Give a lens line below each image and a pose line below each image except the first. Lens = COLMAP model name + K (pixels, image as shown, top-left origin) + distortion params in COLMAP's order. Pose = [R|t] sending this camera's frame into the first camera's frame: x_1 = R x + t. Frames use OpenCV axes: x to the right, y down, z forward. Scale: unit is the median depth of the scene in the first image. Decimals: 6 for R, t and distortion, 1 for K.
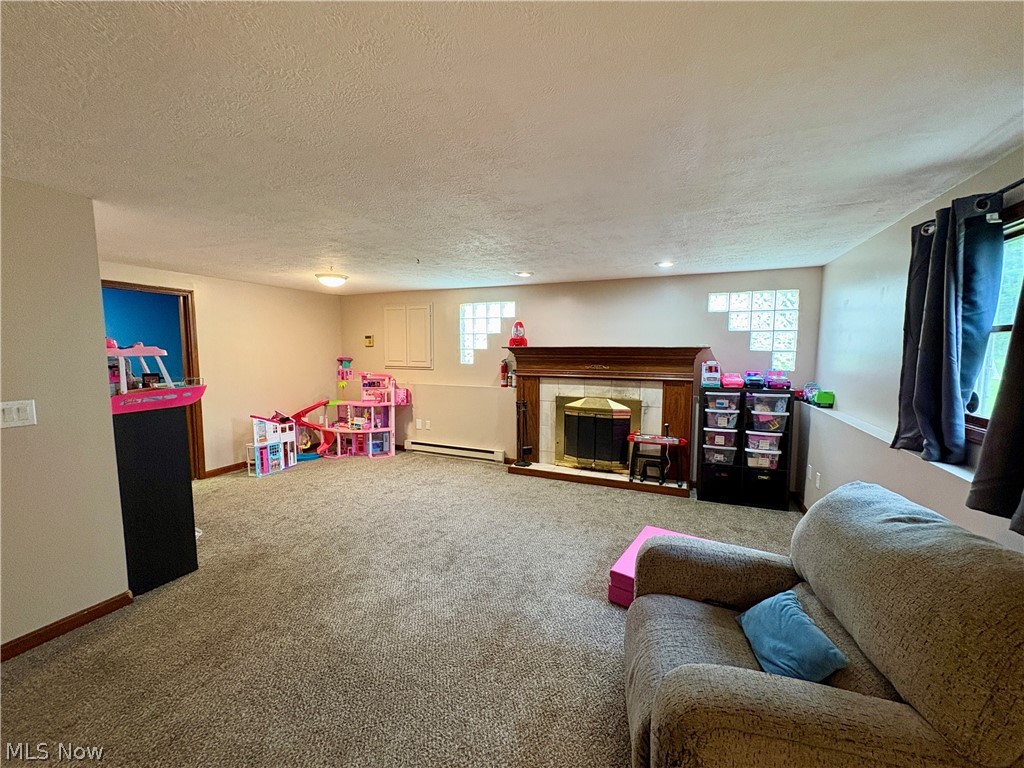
lens RADIAL K [[410.7, 0, 511.3], [0, 410.7, 385.0], [0, 0, 1]] dist [0.000224, 0.000005]
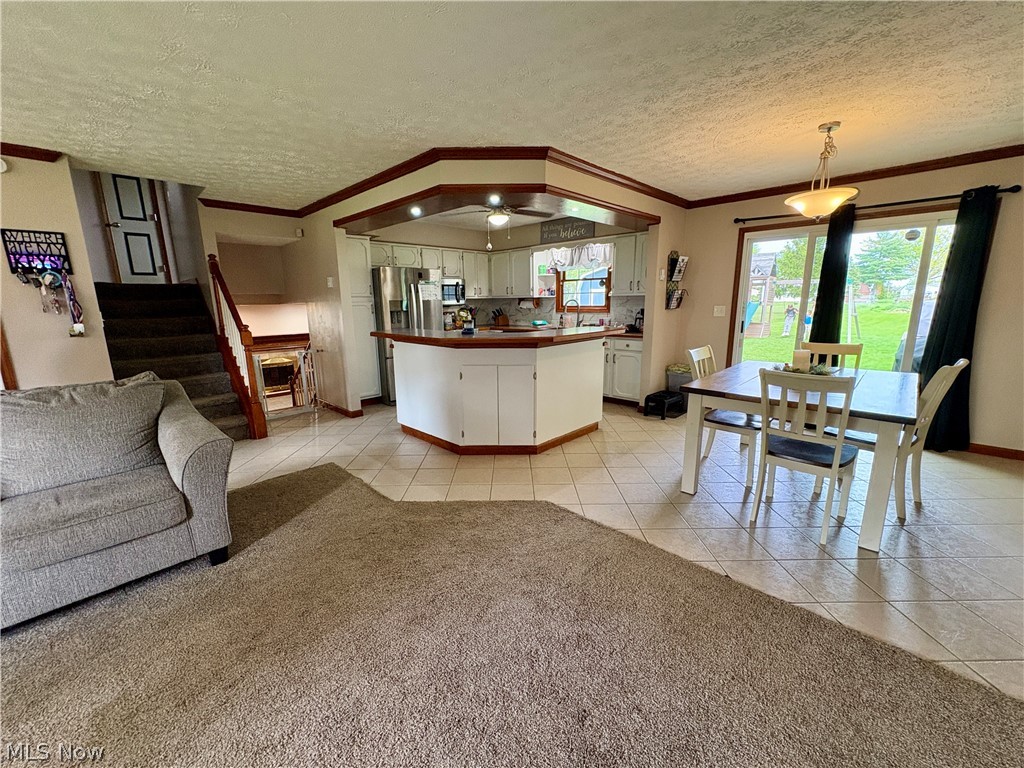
lens RADIAL K [[410.7, 0, 512.2], [0, 410.7, 386.0], [0, 0, 1]] dist [0.000224, 0.000005]
pose [[0.365646, -0.191958, 0.910744, -1.383053], [0.094073, 0.981113, 0.169021, -0.076805], [-0.925988, 0.023875, 0.376798, -1.023314]]
